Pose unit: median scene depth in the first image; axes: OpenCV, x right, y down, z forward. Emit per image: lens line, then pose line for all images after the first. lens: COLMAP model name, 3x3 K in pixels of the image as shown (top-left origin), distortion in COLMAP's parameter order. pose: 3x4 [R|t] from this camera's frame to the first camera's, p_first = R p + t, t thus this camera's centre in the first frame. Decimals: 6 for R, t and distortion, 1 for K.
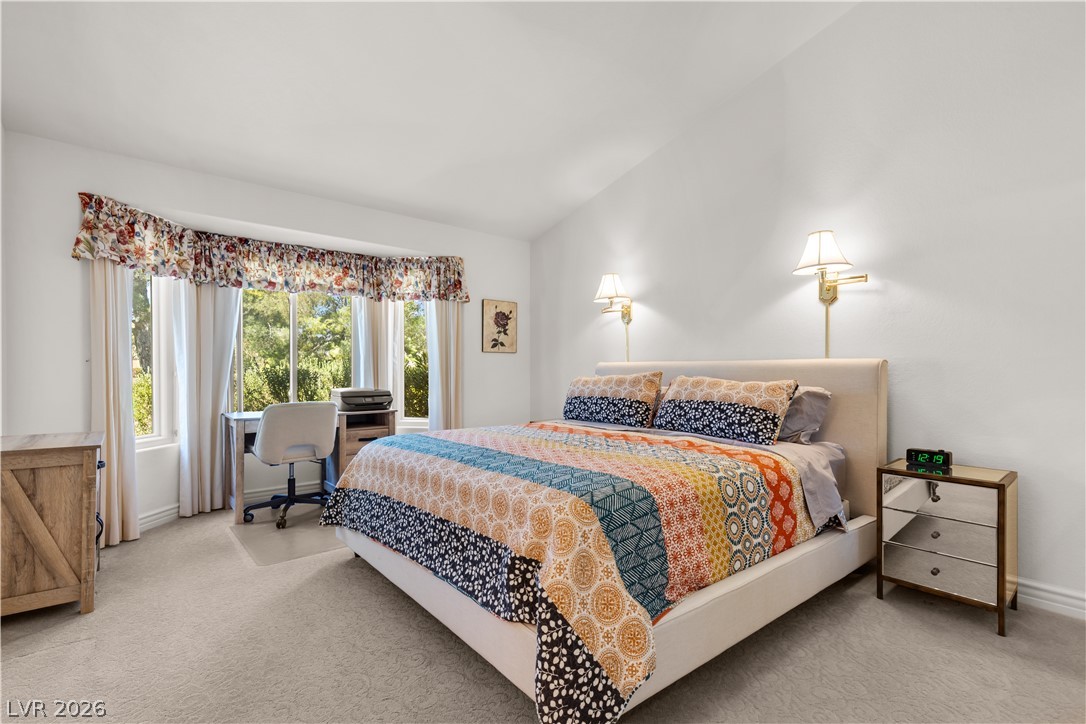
lens RADIAL K [[492.3, 0, 551.7], [0, 492.3, 378.8], [0, 0, 1]] dist [0.009522, -0.002129]
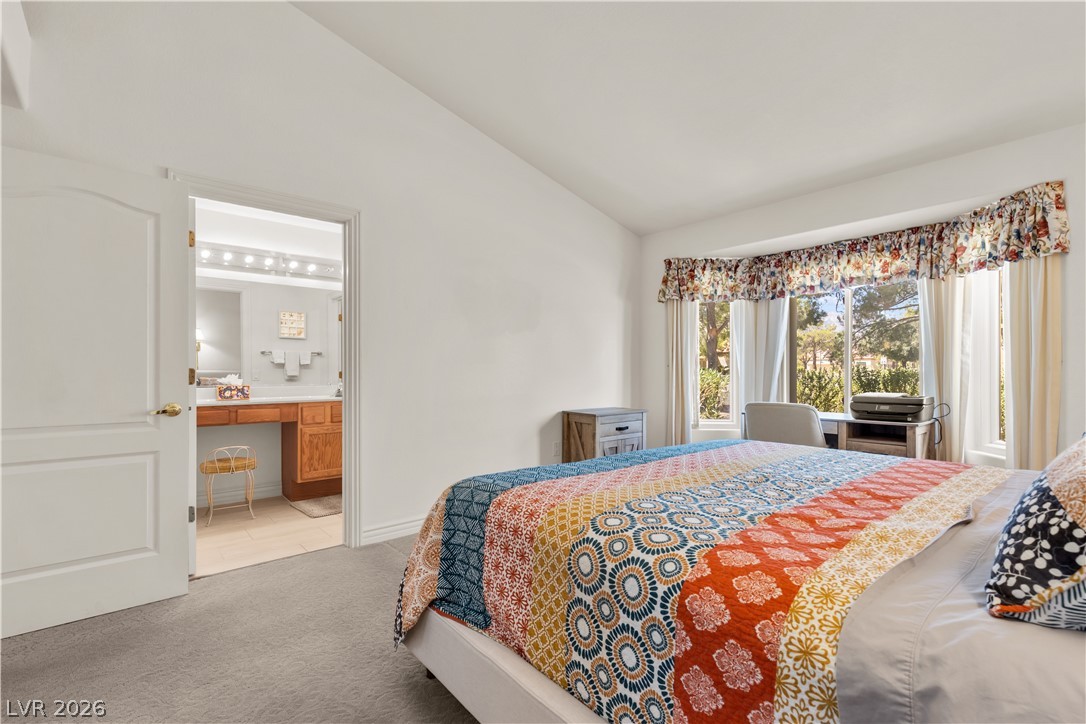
lens RADIAL K [[492.3, 0, 539.5], [0, 492.3, 368.3], [0, 0, 1]] dist [0.009522, -0.002129]
pose [[0.013781, -0.007972, -0.999873, 0.575192], [-0.015234, 0.999850, -0.008182, -0.009391], [0.999789, 0.015345, 0.013657, 0.540412]]
